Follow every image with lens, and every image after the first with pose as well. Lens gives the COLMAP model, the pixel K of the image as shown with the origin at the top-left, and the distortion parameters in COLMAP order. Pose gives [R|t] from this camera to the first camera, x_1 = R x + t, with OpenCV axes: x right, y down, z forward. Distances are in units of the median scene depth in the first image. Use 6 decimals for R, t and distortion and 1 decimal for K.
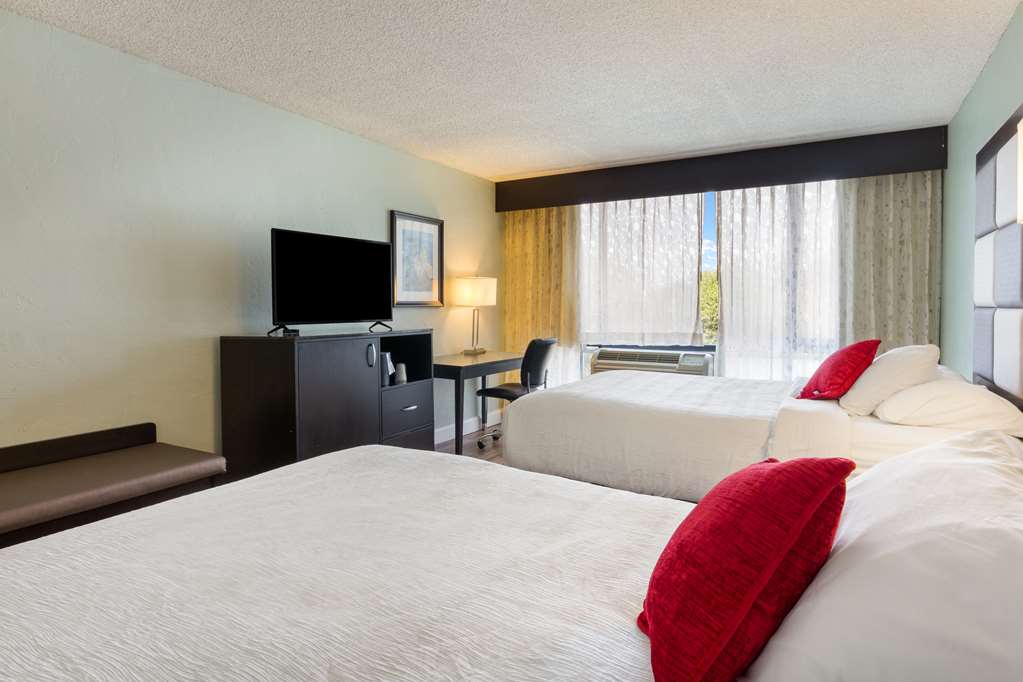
lens RADIAL K [[591.6, 0, 511.2], [0, 591.6, 341.4], [0, 0, 1]] dist [-0.000721, 0.000410]
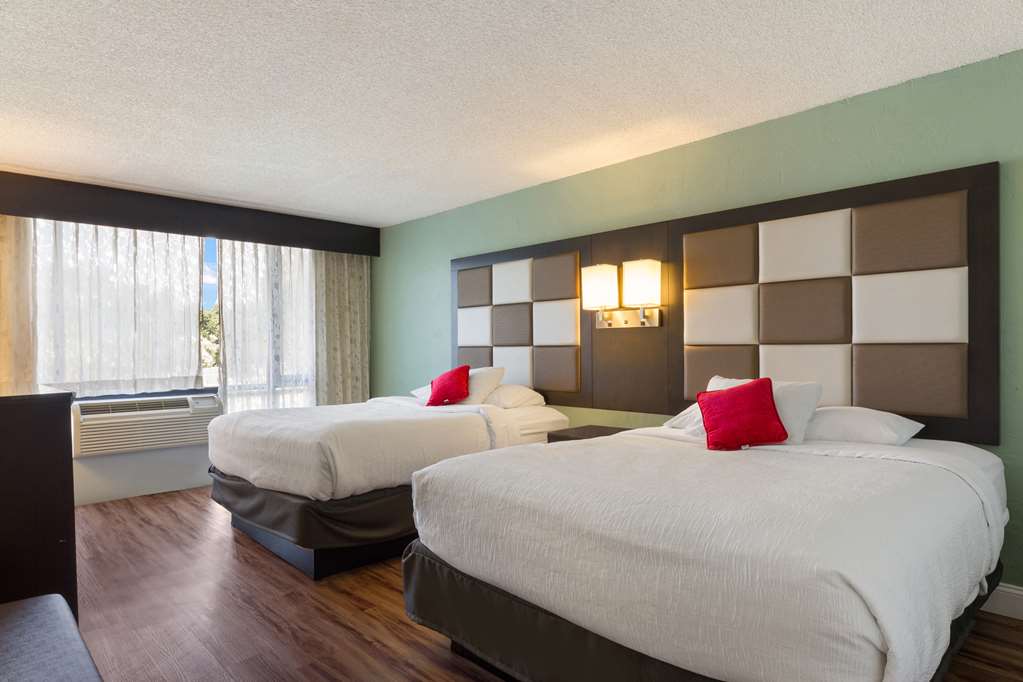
lens RADIAL K [[591.6, 0, 512.7], [0, 591.6, 339.2], [0, 0, 1]] dist [-0.000721, 0.000410]
pose [[0.285137, 0.017232, 0.958332, -0.488958], [0.068671, 0.996902, -0.038357, -0.001351], [-0.956024, 0.076746, 0.283070, 0.214710]]
